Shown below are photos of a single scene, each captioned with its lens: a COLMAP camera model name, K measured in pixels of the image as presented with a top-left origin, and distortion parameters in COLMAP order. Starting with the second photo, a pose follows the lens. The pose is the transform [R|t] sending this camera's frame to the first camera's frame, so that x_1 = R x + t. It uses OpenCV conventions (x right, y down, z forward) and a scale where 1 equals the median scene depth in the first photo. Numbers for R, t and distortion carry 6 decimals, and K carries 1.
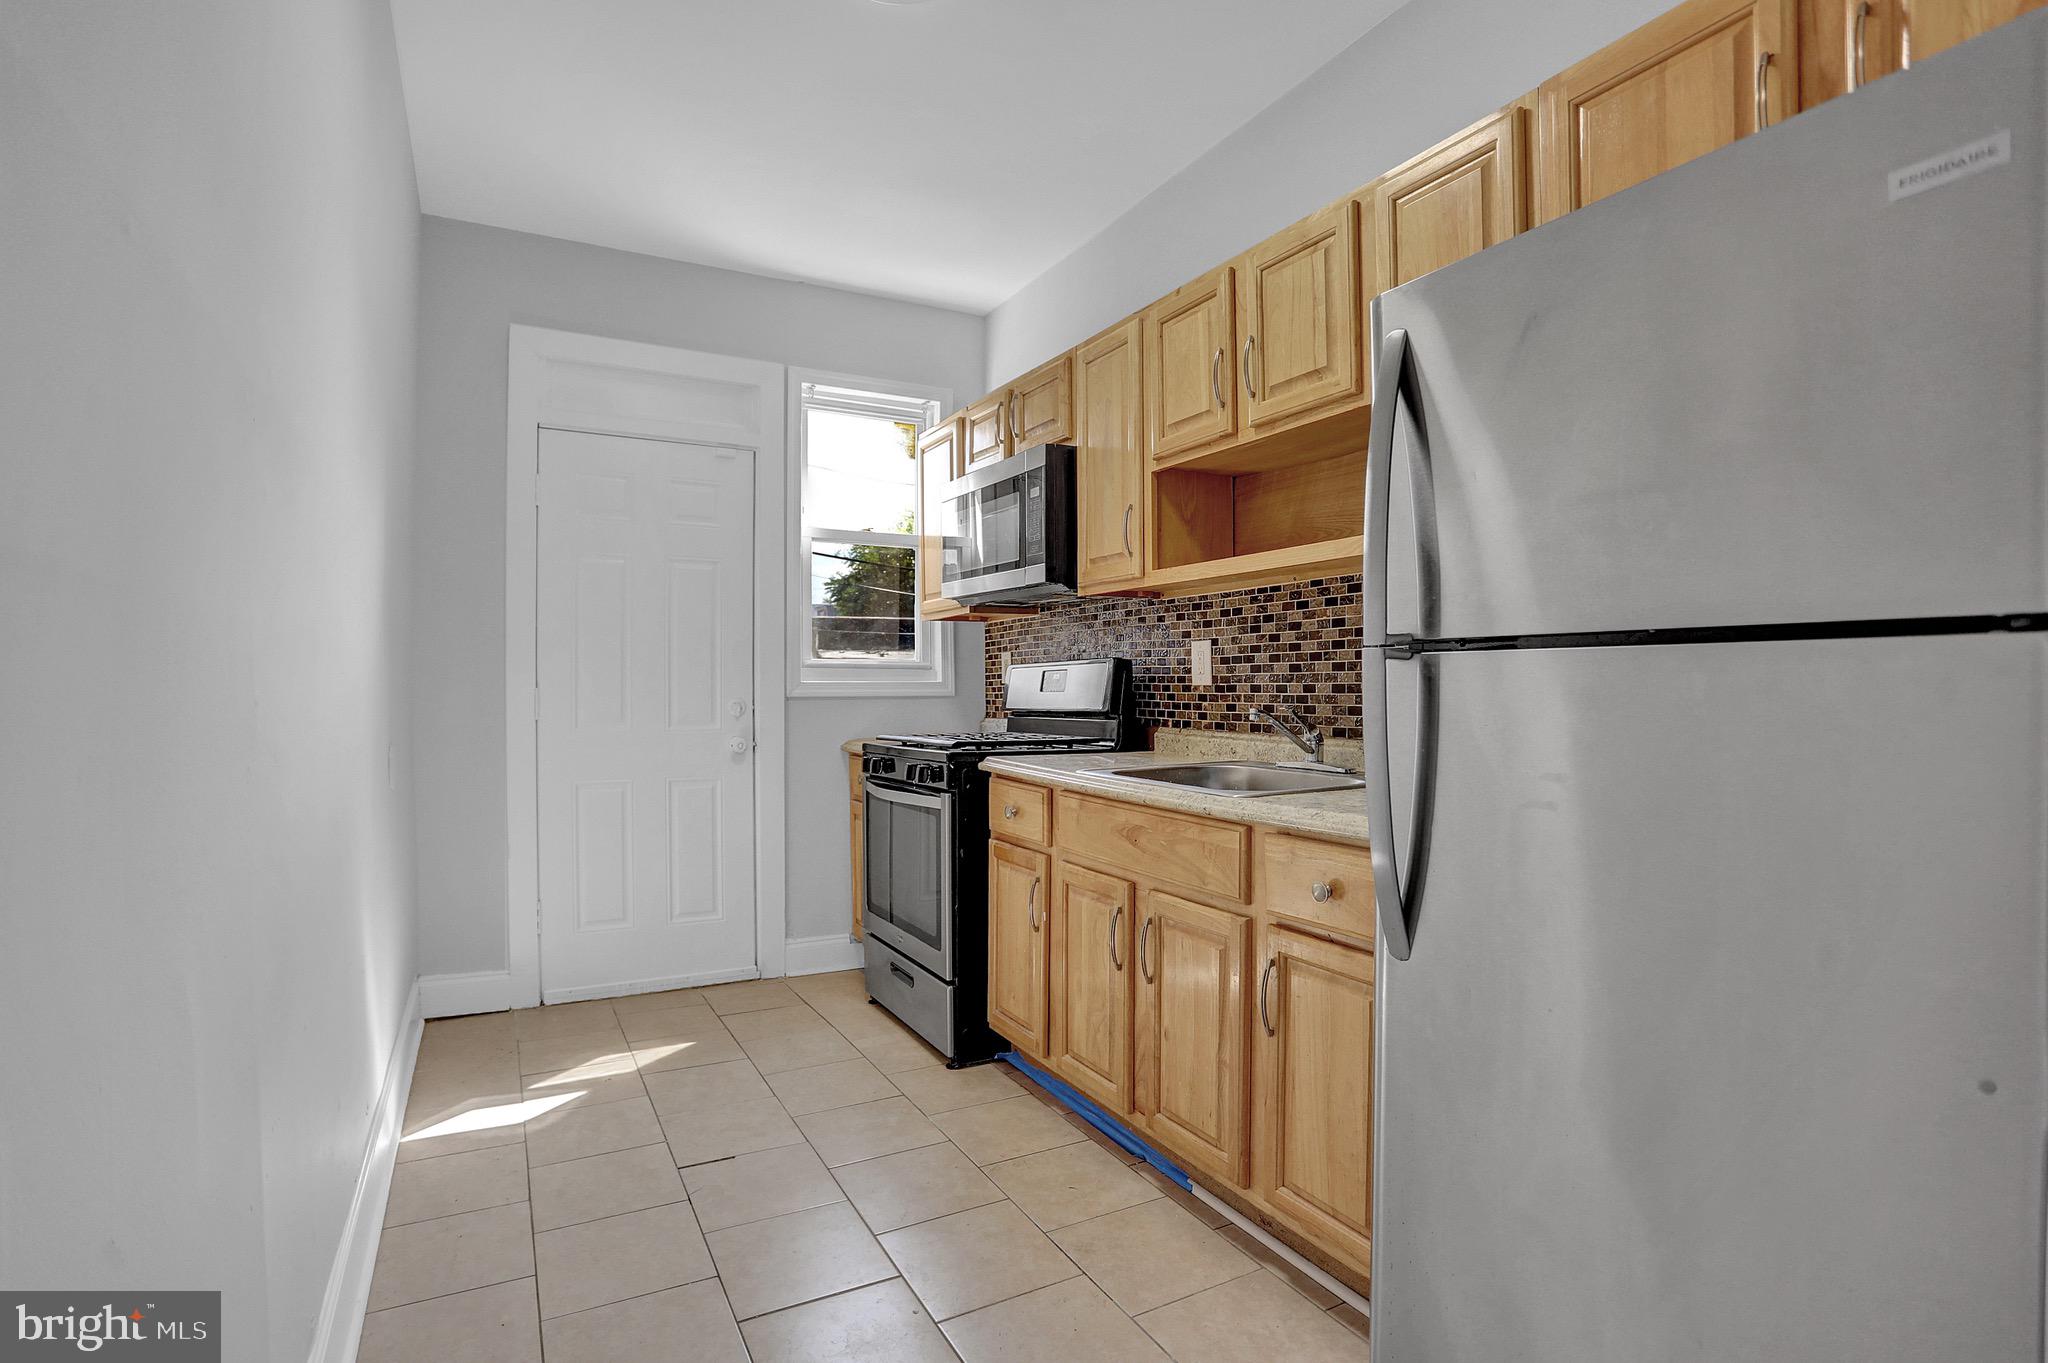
lens RADIAL K [[999.0, 0, 1024.0], [0, 999.0, 681.5], [0, 0, 1]] dist [-0.079414, 0.036932]
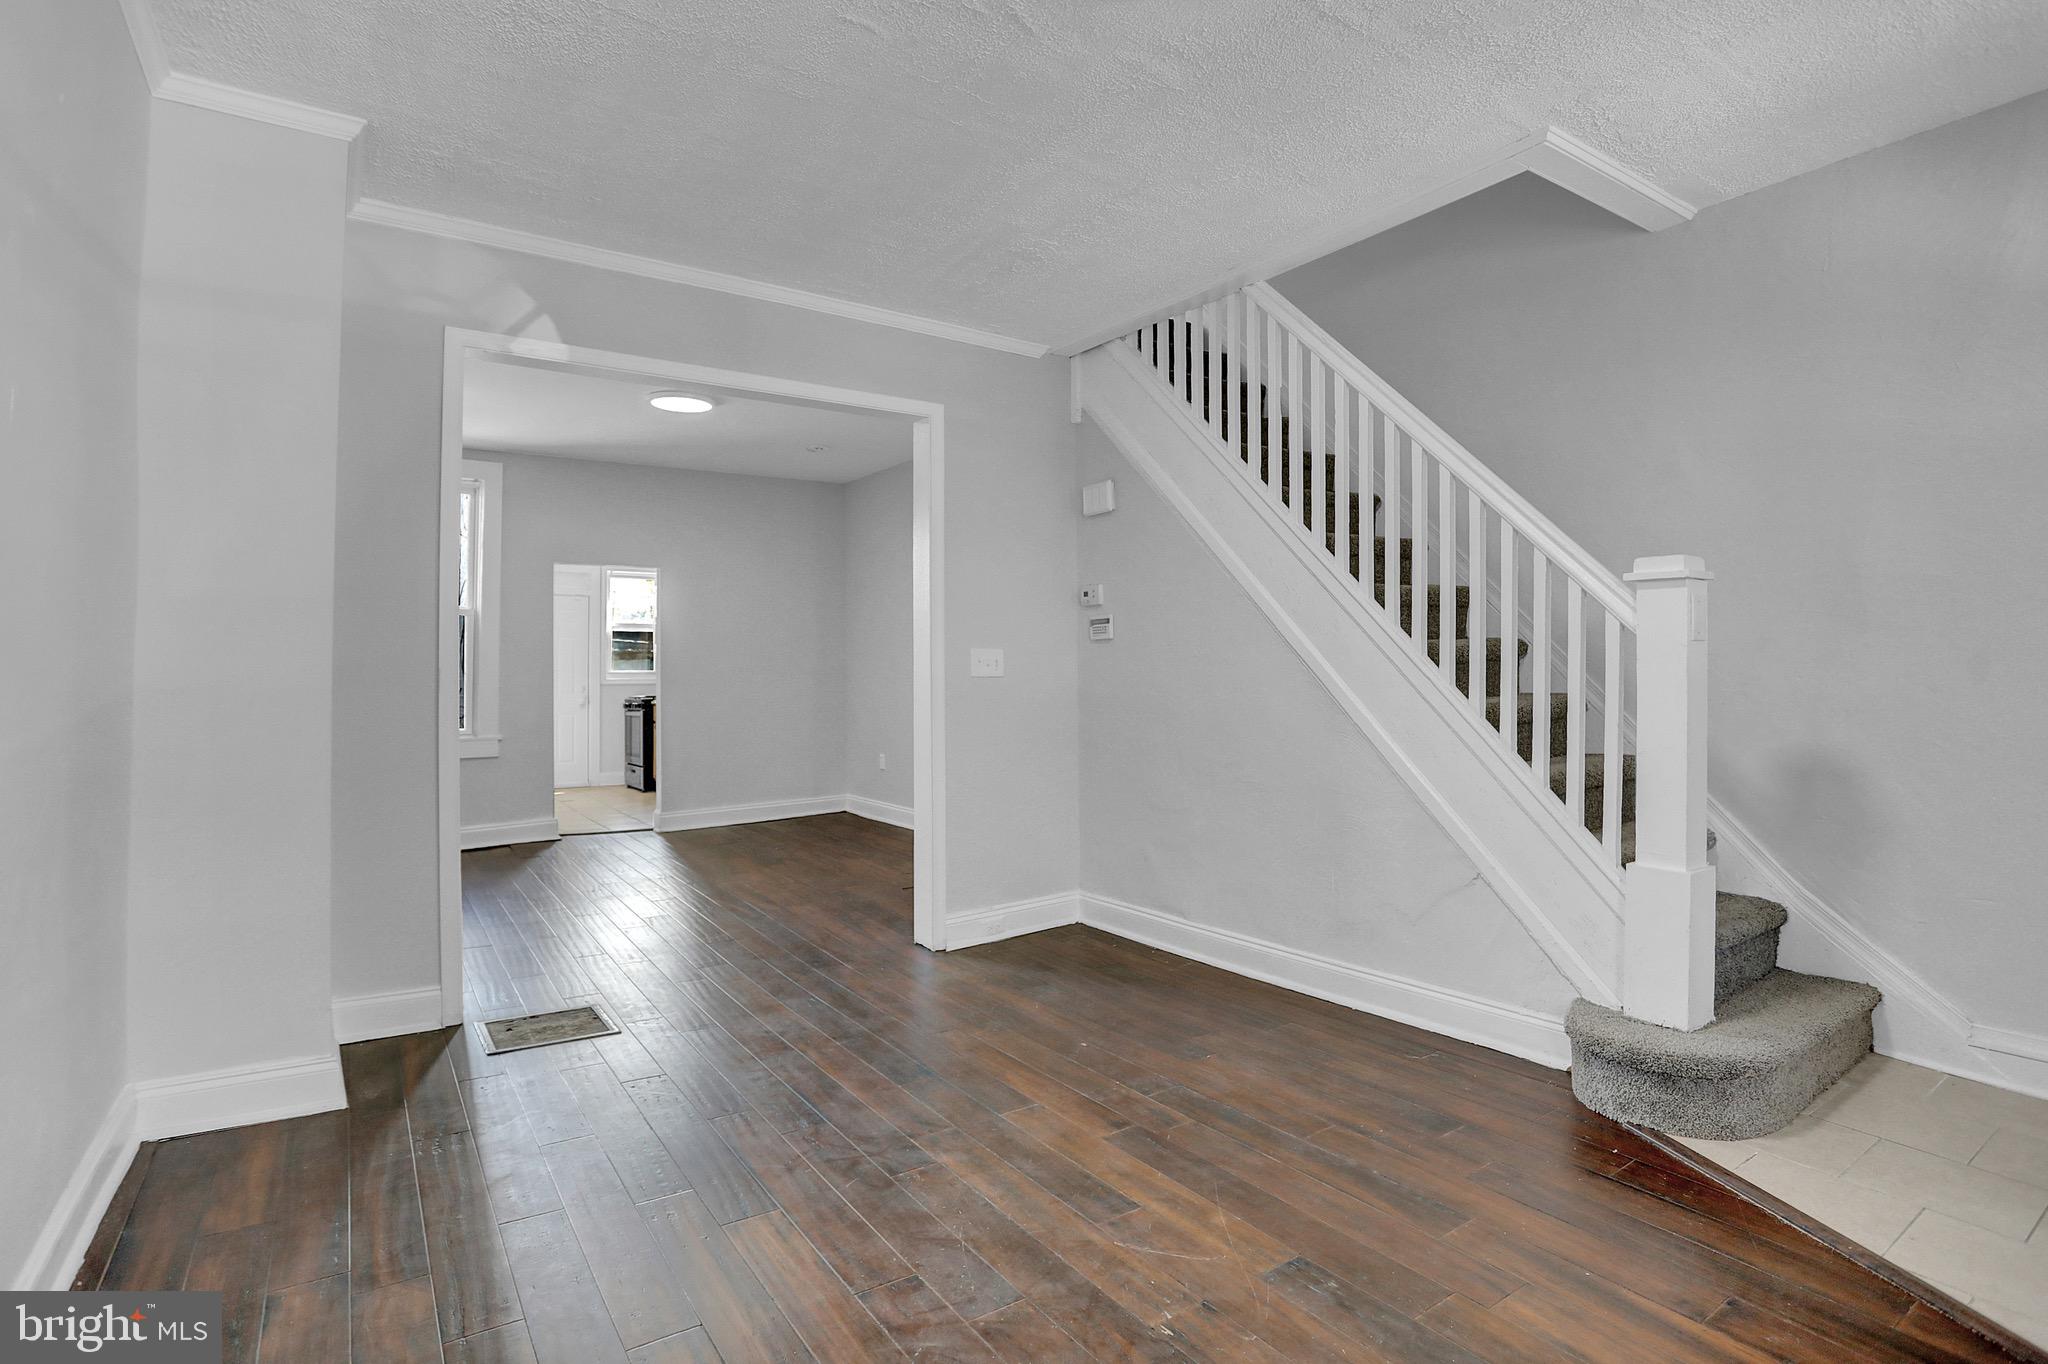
lens RADIAL K [[999.0, 0, 1024.0], [0, 999.0, 682.0], [0, 0, 1]] dist [-0.079414, 0.036932]
pose [[0.994023, 0.000640, 0.109173, 0.832140], [-0.000212, 0.999992, -0.003931, 0.027008], [-0.109175, 0.003884, 0.994015, -2.439186]]
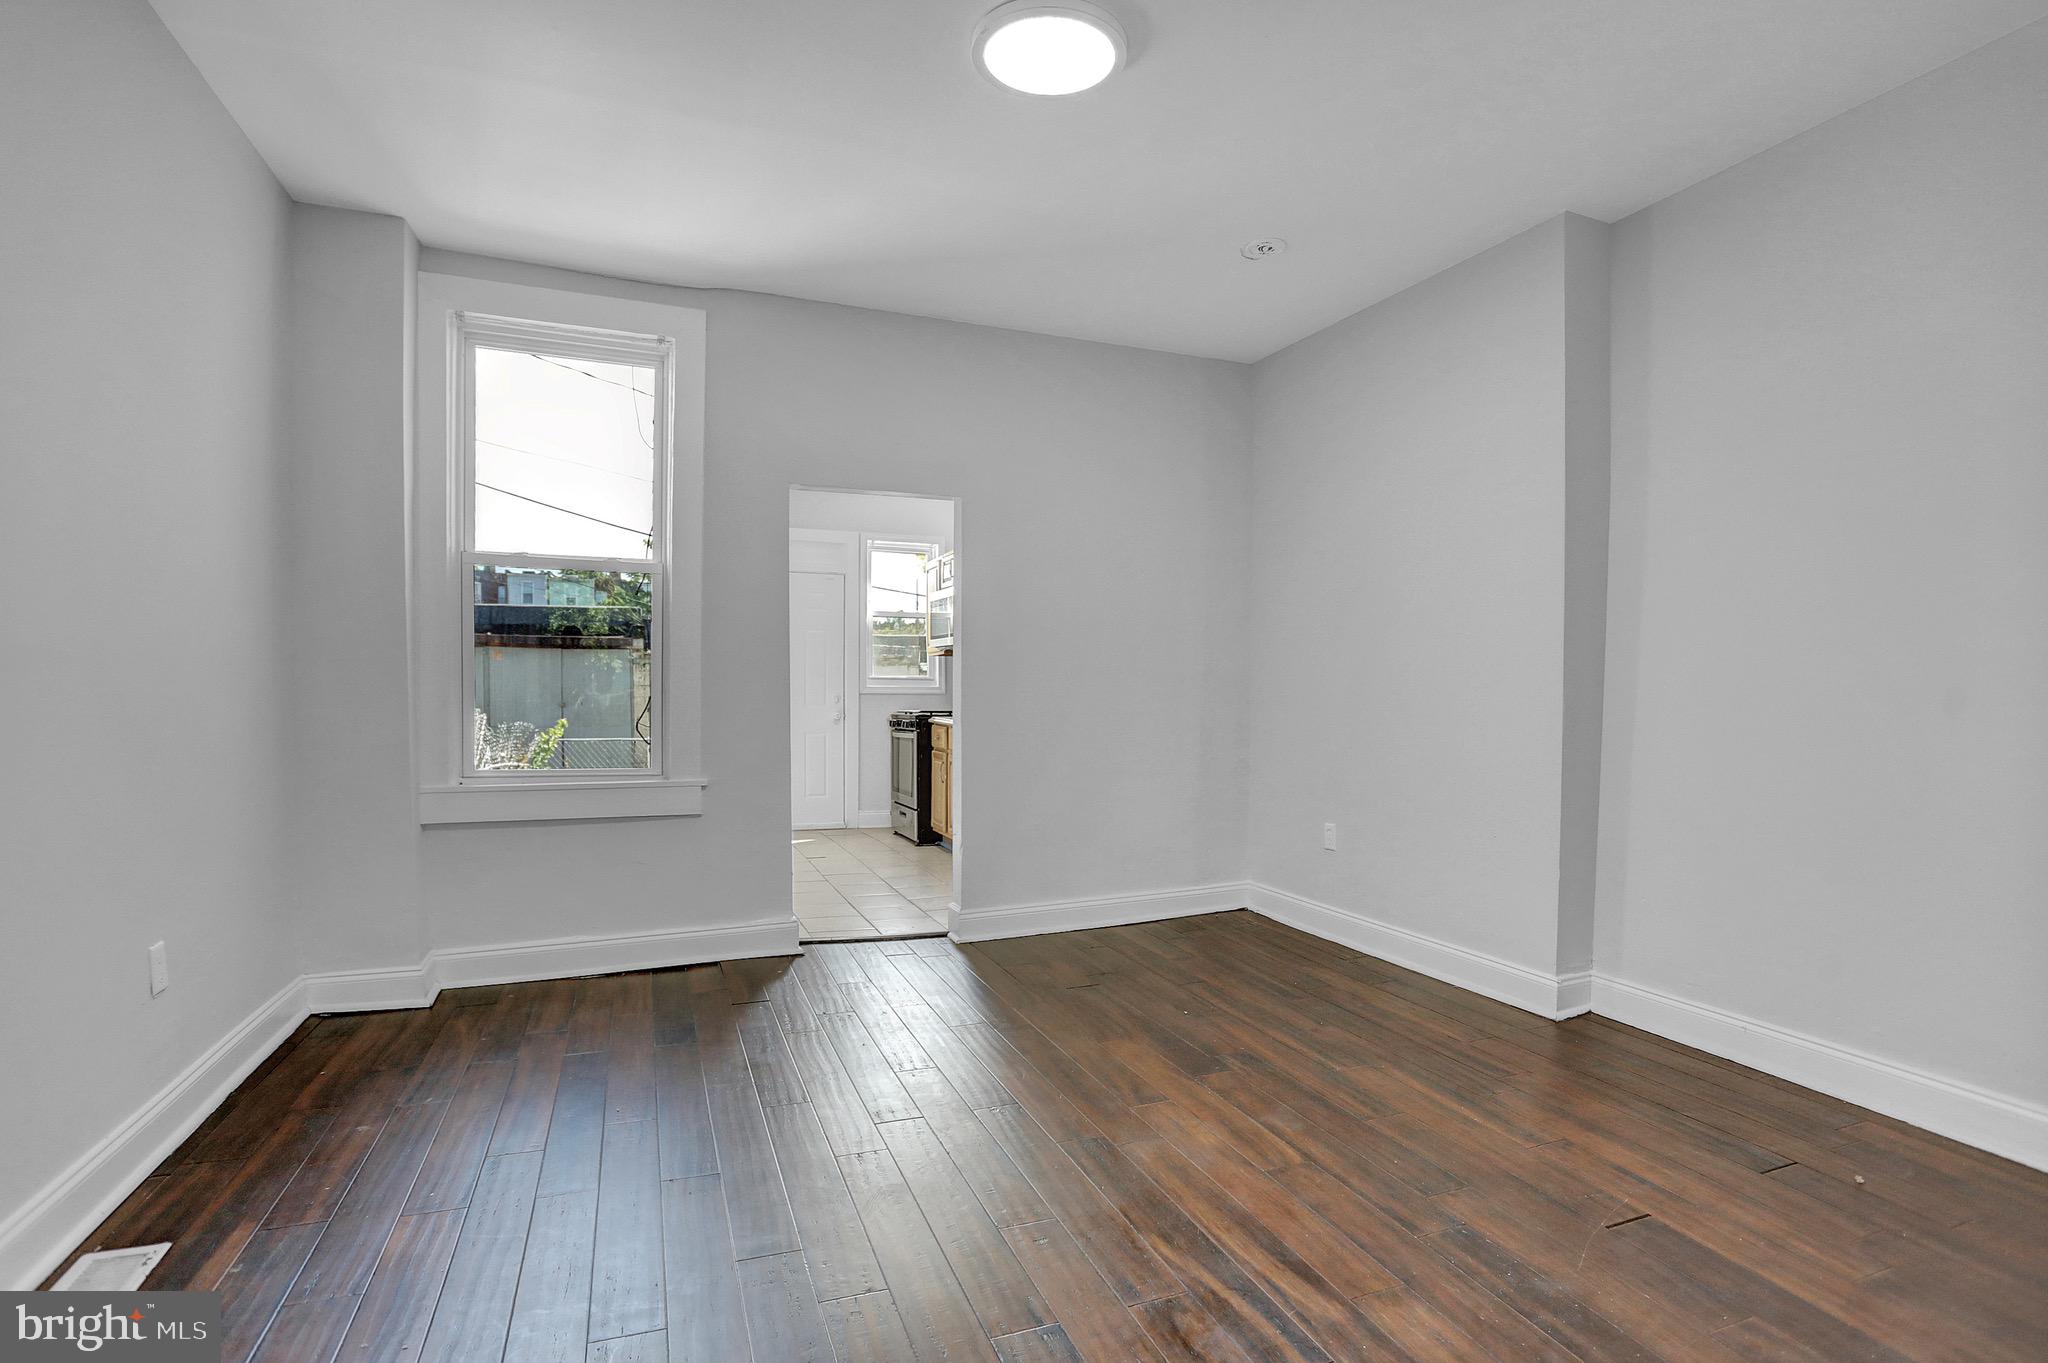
lens RADIAL K [[1009.9, 0, 1022.9], [0, 1009.9, 708.2], [0, 0, 1]] dist [-0.086189, 0.048276]
pose [[0.991701, 0.010259, -0.128155, 0.483458], [-0.008169, 0.999825, 0.016824, 0.012142], [0.128305, -0.015637, 0.991611, -1.364556]]
